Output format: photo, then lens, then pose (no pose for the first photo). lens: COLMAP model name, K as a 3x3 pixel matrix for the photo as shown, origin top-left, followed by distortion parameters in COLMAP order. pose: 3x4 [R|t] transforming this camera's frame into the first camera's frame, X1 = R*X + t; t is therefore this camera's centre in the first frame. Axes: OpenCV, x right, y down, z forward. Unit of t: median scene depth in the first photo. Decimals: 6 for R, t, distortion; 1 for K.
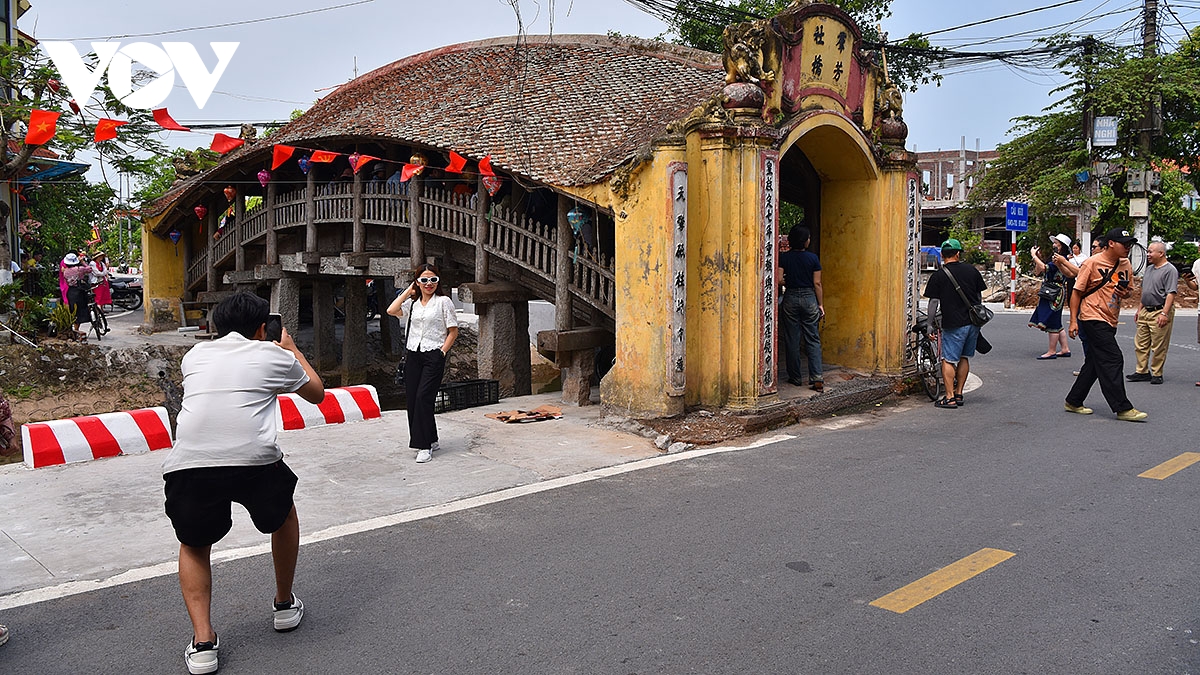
lens RADIAL K [[792.7, 0, 599.5], [0, 792.7, 302.9], [0, 0, 1]] dist [-0.044554, 0.004449]
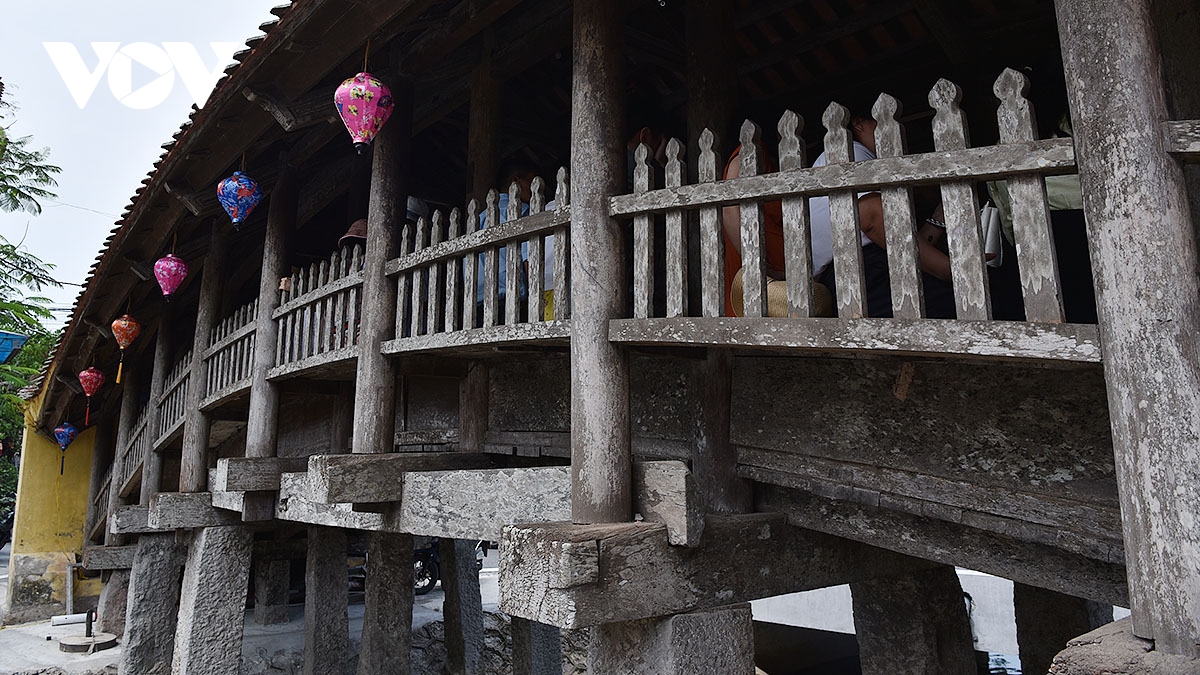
lens RADIAL K [[792.7, 0, 599.5], [0, 792.7, 302.9], [0, 0, 1]] dist [-0.044554, 0.004449]
pose [[0.995653, -0.035719, -0.086015, -0.187839], [0.011669, 0.964099, -0.265287, -0.038473], [0.092403, 0.263130, 0.960325, 0.695533]]
